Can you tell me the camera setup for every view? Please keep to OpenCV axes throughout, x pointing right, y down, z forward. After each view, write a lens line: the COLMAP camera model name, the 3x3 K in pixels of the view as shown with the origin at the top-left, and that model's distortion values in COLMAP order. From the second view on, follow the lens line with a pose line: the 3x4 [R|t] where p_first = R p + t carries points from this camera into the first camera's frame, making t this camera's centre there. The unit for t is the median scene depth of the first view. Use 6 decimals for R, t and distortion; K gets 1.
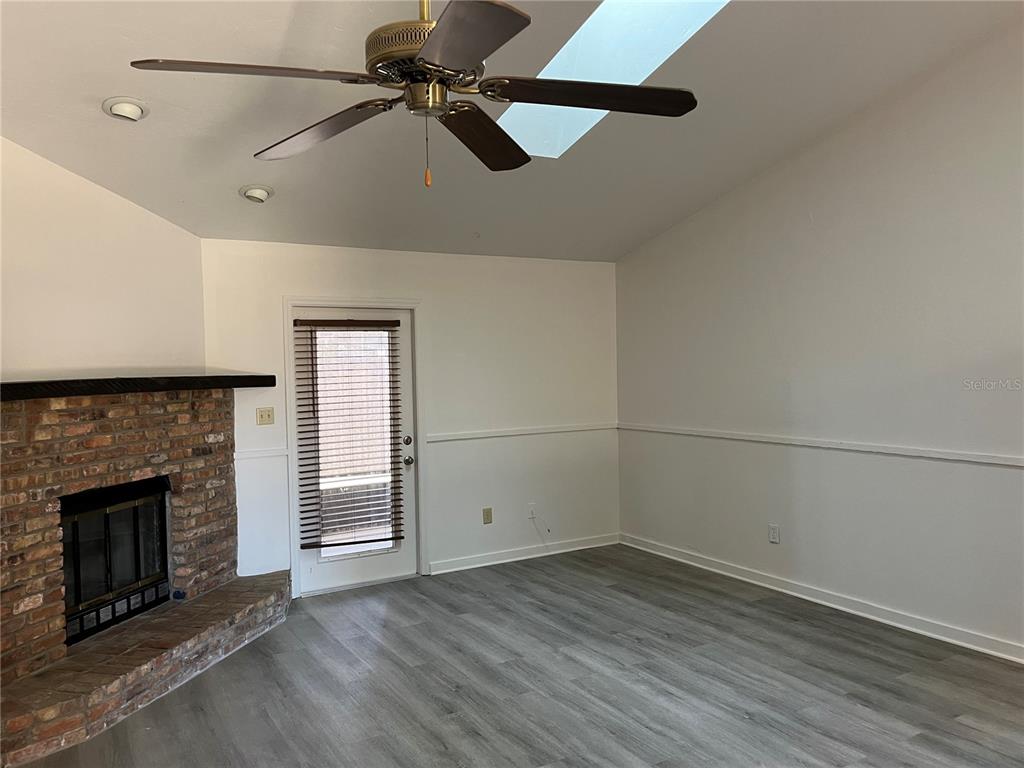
lens RADIAL K [[780.6, 0, 512.0], [0, 780.6, 384.0], [0, 0, 1]] dist [0.063378, -0.079839]
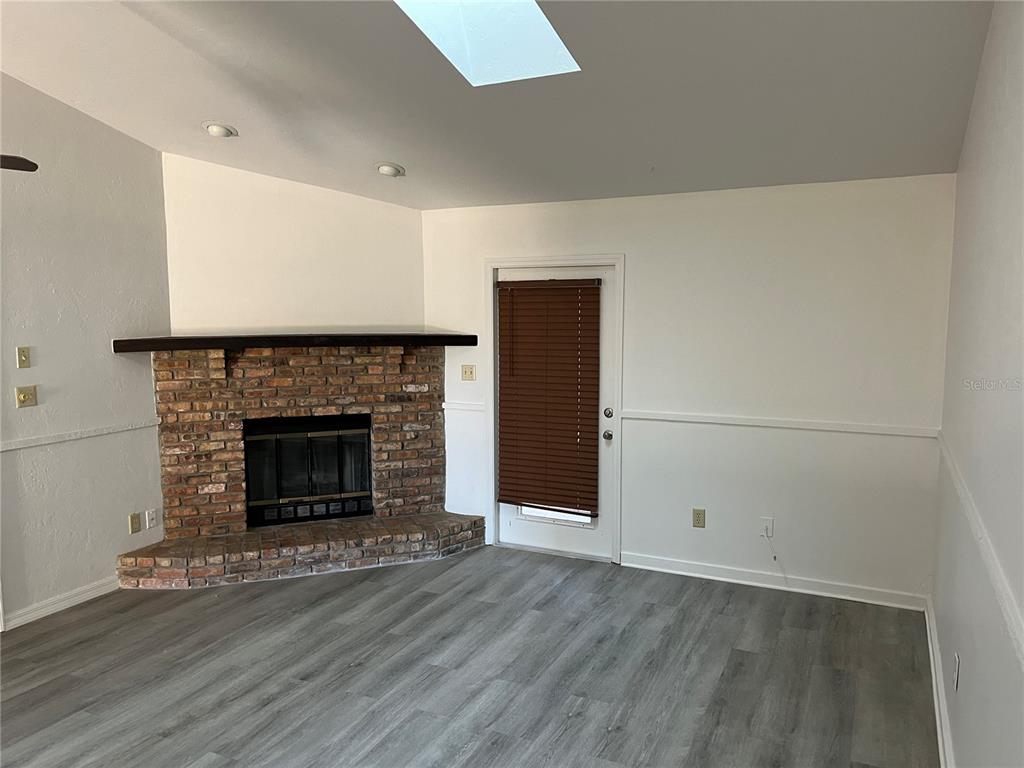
lens RADIAL K [[780.6, 0, 512.0], [0, 780.6, 384.0], [0, 0, 1]] dist [0.063378, -0.079839]
pose [[0.559385, 0.106416, -0.822049, 0.725272], [-0.030717, 0.993705, 0.107735, -0.073523], [0.828339, -0.035015, 0.559132, 0.538431]]
